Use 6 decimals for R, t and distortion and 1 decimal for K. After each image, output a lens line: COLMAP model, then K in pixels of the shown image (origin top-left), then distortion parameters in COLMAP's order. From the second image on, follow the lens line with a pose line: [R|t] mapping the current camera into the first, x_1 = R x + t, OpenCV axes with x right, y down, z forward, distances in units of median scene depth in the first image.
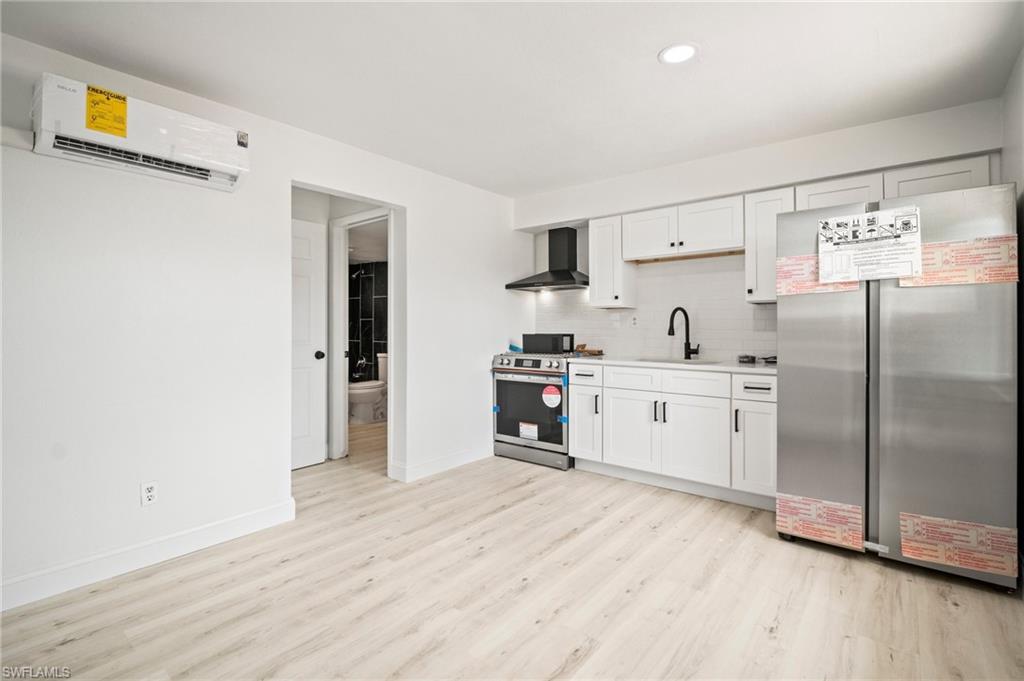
lens RADIAL K [[474.9, 0, 511.4], [0, 474.9, 324.2], [0, 0, 1]] dist [-0.000467, -0.000053]
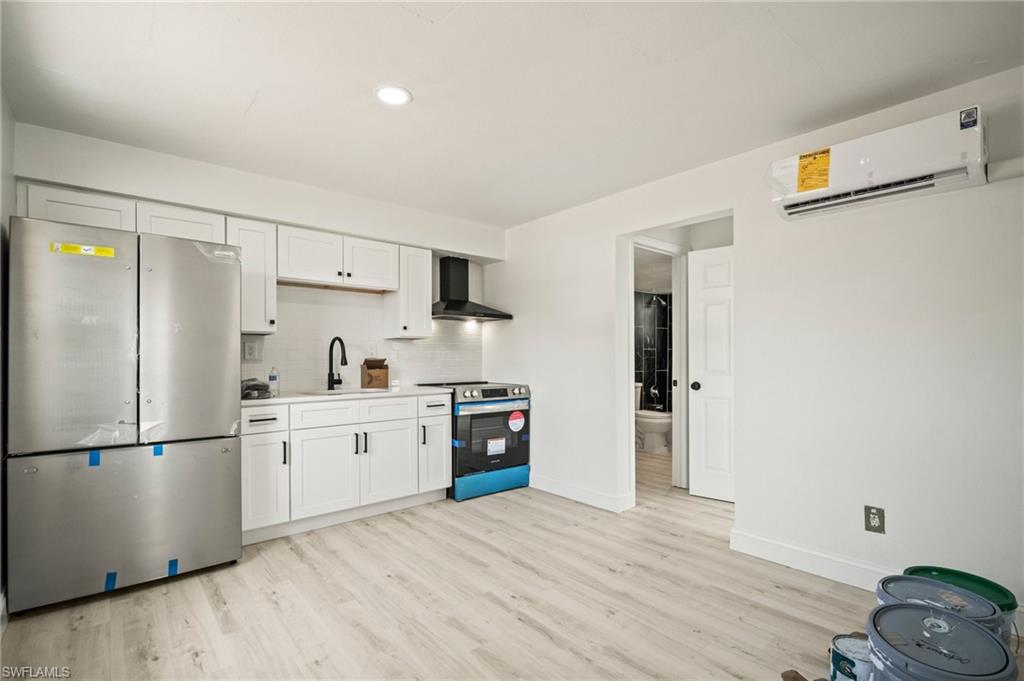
lens RADIAL K [[478.3, 0, 524.3], [0, 478.3, 342.6], [0, 0, 1]] dist [-0.002505, -0.000280]
pose [[0.147453, 0.025723, 0.988735, -0.668421], [-0.001292, 0.999666, -0.025814, 0.000471], [-0.989068, 0.002529, 0.147437, 0.548632]]
